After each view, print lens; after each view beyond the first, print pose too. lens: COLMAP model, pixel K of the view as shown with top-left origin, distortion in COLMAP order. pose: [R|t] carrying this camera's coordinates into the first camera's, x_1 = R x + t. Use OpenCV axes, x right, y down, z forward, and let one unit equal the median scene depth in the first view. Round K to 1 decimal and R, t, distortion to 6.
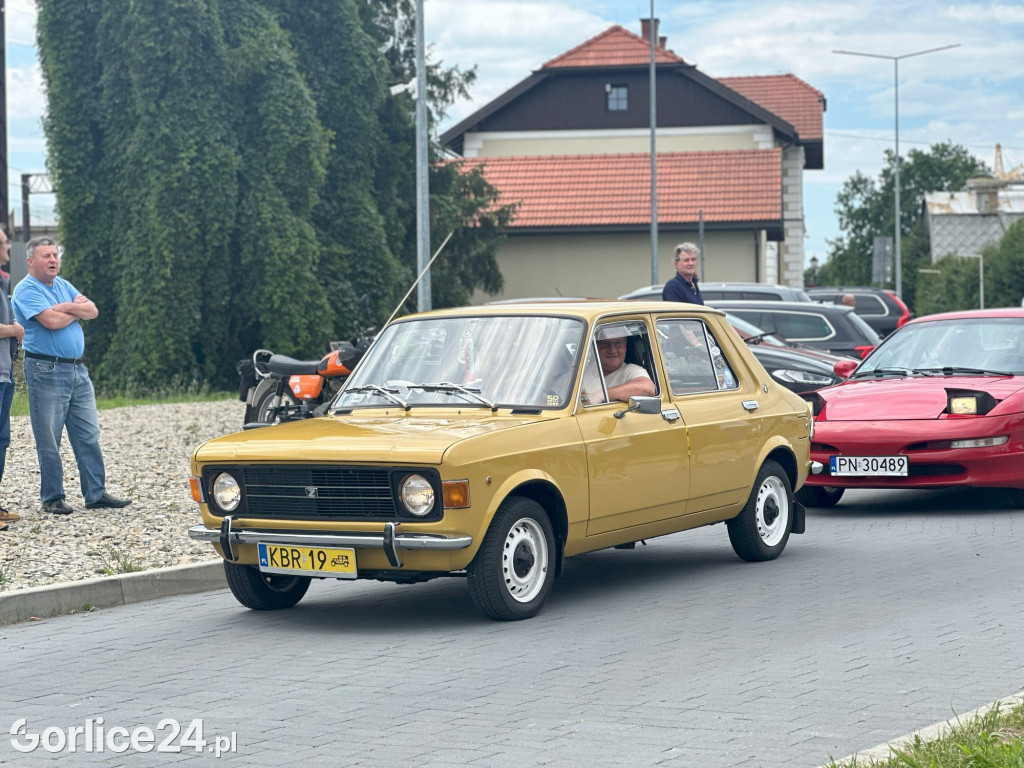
lens RADIAL K [[2214.0, 0, 510.3], [0, 2214.0, 380.8], [0, 0, 1]] dist [0.165687, 0.000000]
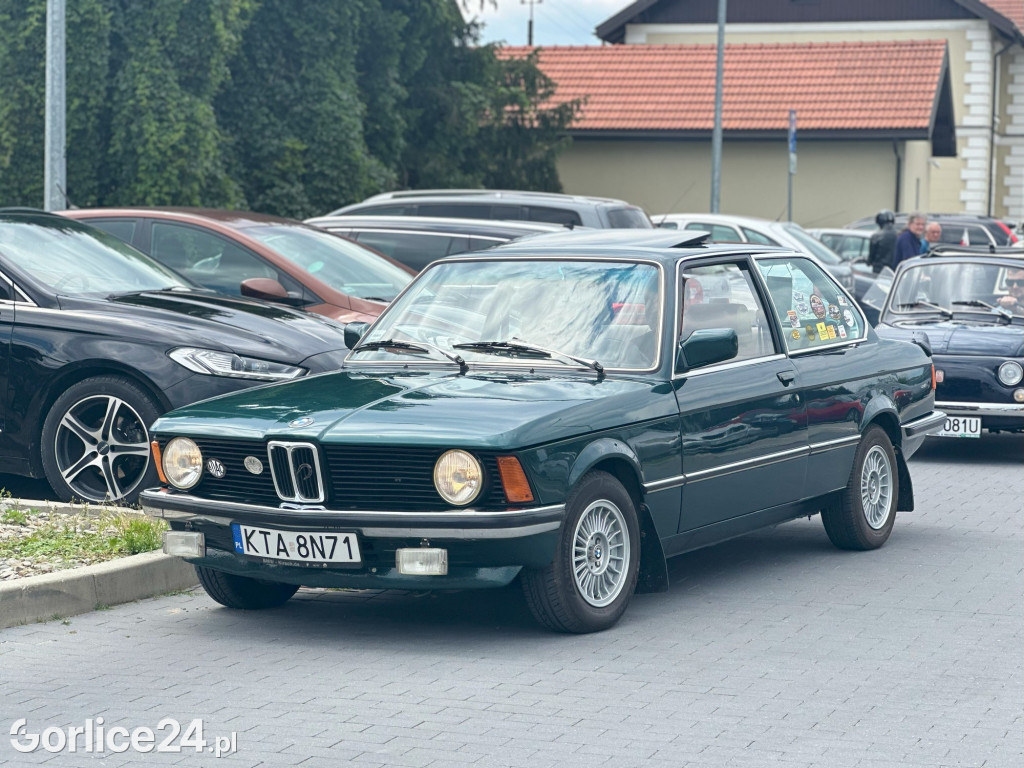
lens RADIAL K [[2214.0, 0, 479.5], [0, 2214.0, 392.5], [0, 0, 1]] dist [0.165687, 0.000000]
pose [[0.986463, 0.048352, -0.156697, 0.090741], [-0.041773, 0.998113, 0.045009, -0.006962], [0.158577, -0.037854, 0.986621, 0.174220]]
